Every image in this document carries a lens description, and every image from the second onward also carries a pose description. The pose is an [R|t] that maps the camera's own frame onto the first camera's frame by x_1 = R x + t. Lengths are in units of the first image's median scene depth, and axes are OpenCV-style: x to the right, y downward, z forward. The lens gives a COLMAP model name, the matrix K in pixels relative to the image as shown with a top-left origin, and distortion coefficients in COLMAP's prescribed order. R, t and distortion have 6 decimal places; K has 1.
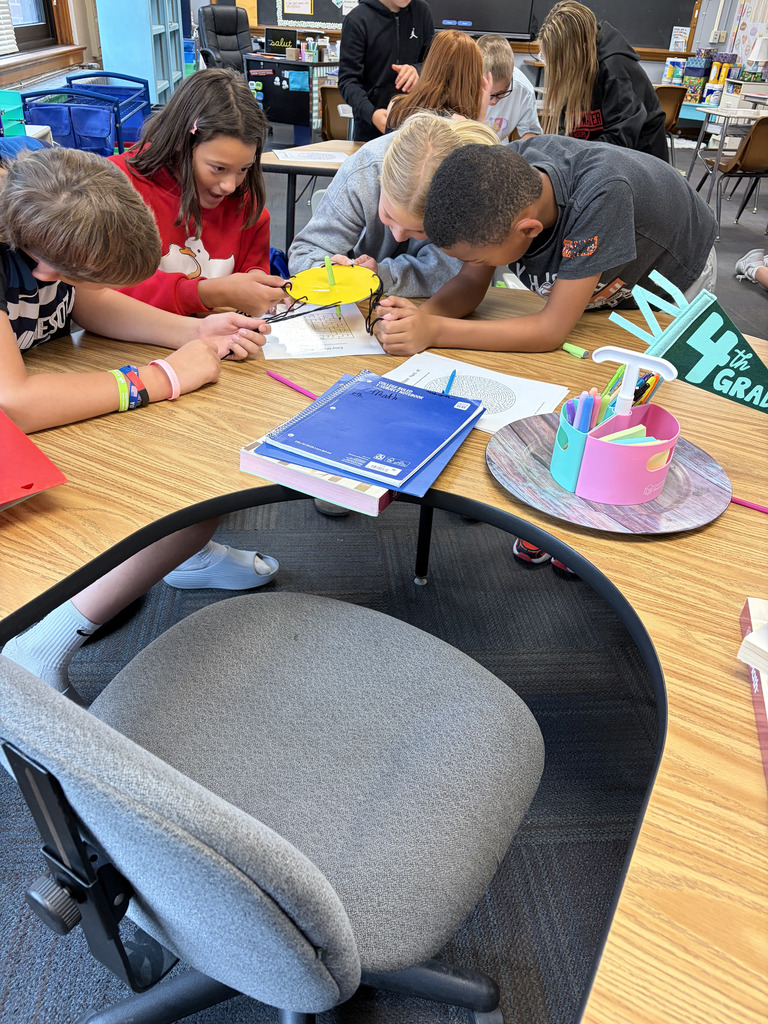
lens RADIAL K [[780.3, 0, 384.0], [0, 780.3, 512.0], [0, 0, 1]] dist [0.109200, -0.064905]
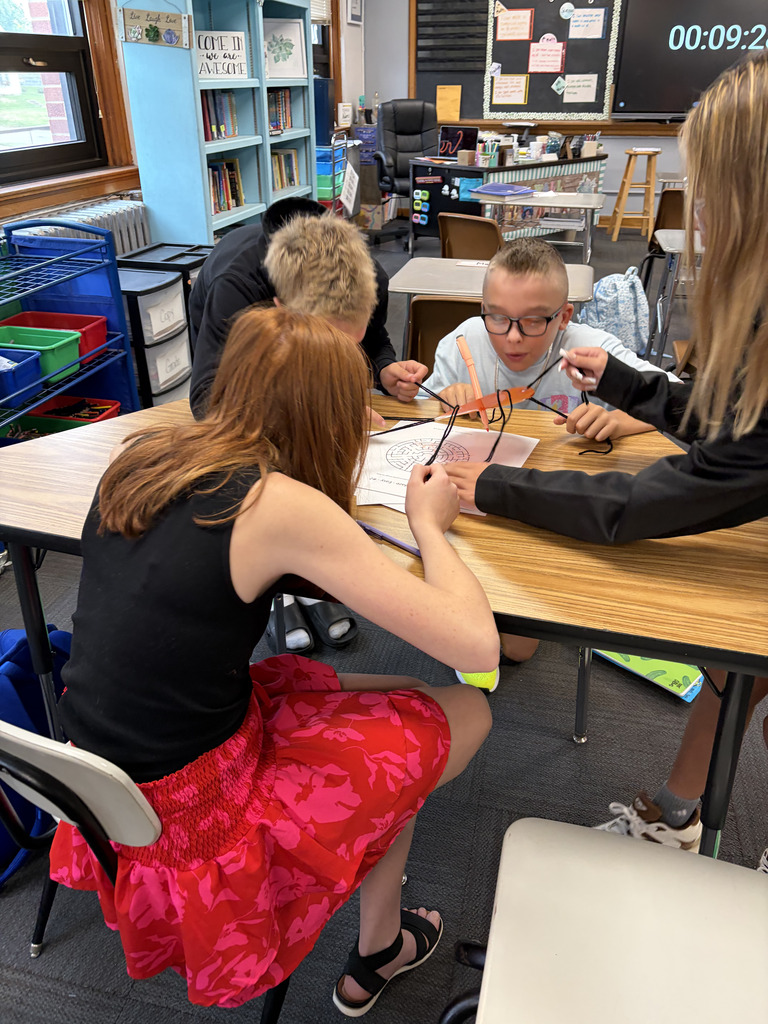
lens RADIAL K [[780.3, 0, 384.0], [0, 780.3, 512.0], [0, 0, 1]] dist [0.109200, -0.064905]
pose [[0.942719, 0.125323, -0.309153, 0.092153], [-0.147189, 0.987926, -0.048352, -0.176041], [0.299360, 0.091086, 0.949782, 0.265423]]
